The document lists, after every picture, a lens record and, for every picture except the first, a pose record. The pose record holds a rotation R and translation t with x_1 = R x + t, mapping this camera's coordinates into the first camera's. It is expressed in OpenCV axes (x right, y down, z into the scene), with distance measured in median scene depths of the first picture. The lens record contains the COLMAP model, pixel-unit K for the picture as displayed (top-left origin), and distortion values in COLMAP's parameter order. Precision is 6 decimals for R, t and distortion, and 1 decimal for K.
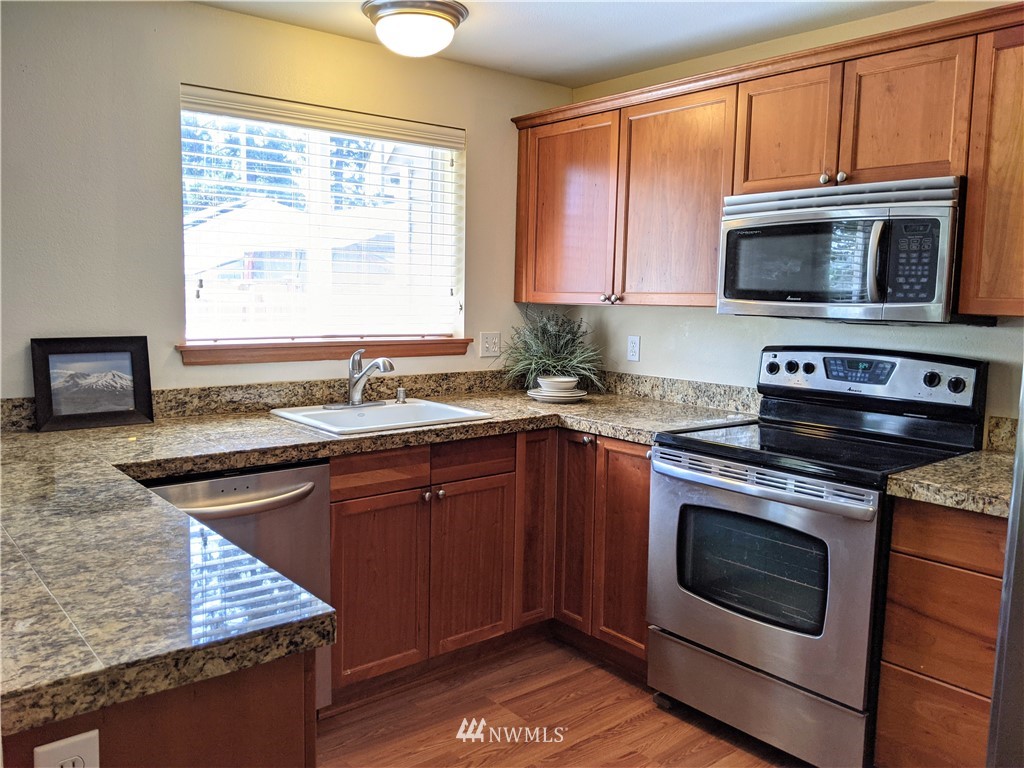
lens RADIAL K [[820.9, 0, 511.4], [0, 820.9, 385.8], [0, 0, 1]] dist [0.054395, -0.088874]
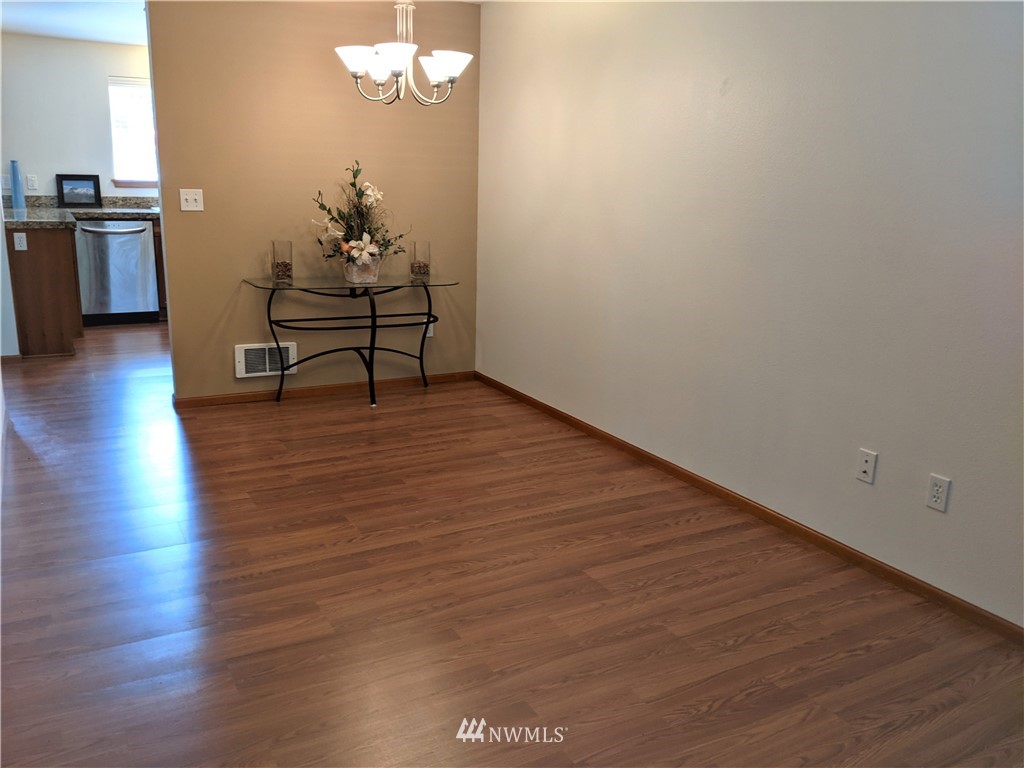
lens RADIAL K [[820.9, 0, 507.3], [0, 820.9, 380.5], [0, 0, 1]] dist [0.054395, -0.088874]
pose [[0.984133, 0.052836, -0.169383, 1.384618], [-0.030926, 0.991101, 0.129472, 0.217083], [0.174716, -0.122180, 0.977009, -1.500712]]
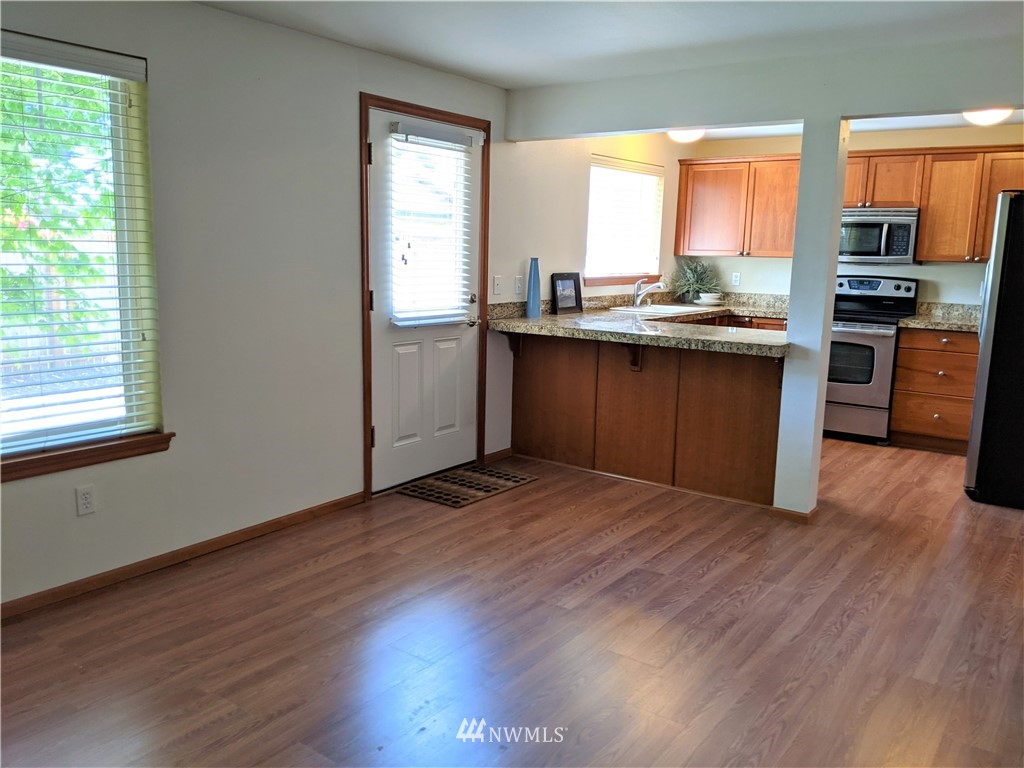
lens RADIAL K [[820.9, 0, 506.0], [0, 820.9, 383.3], [0, 0, 1]] dist [0.054395, -0.088874]
pose [[0.972157, -0.036055, 0.231538, -1.185547], [0.023106, 0.998026, 0.058400, 0.104611], [-0.233187, -0.051424, 0.971071, -1.115921]]
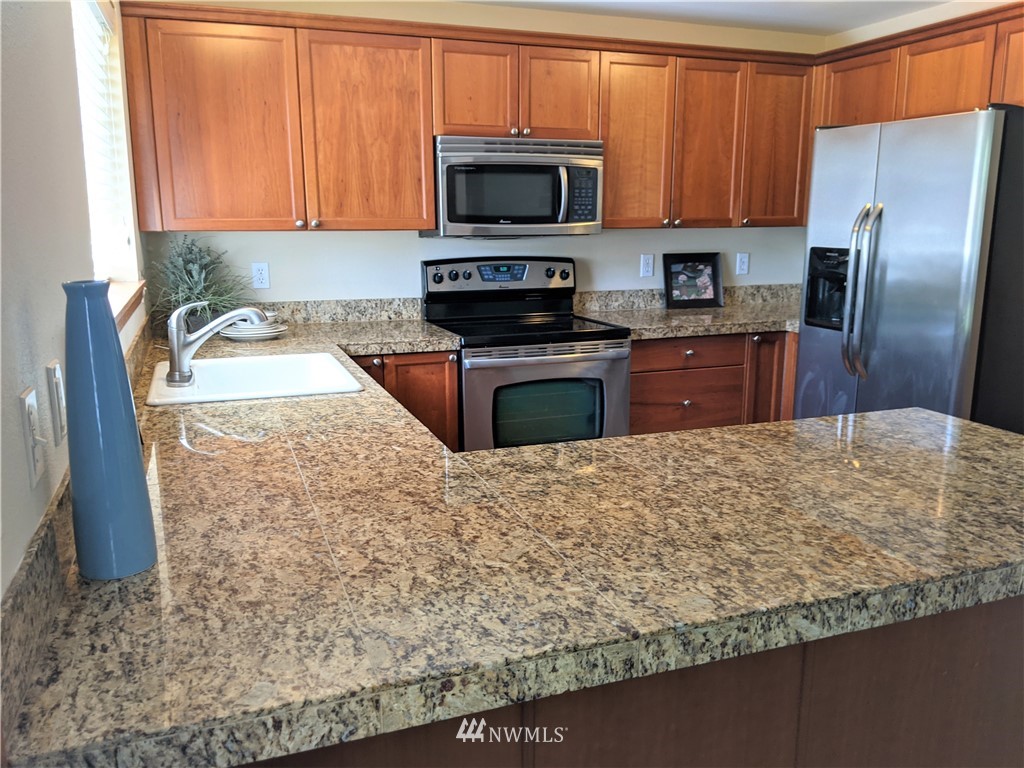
lens RADIAL K [[820.9, 0, 507.0], [0, 820.9, 394.3], [0, 0, 1]] dist [0.054395, -0.088874]
pose [[0.339717, -0.219131, 0.914644, -0.944777], [0.115799, 0.974826, 0.190539, -0.085935], [-0.933372, 0.041185, 0.356540, 0.530740]]
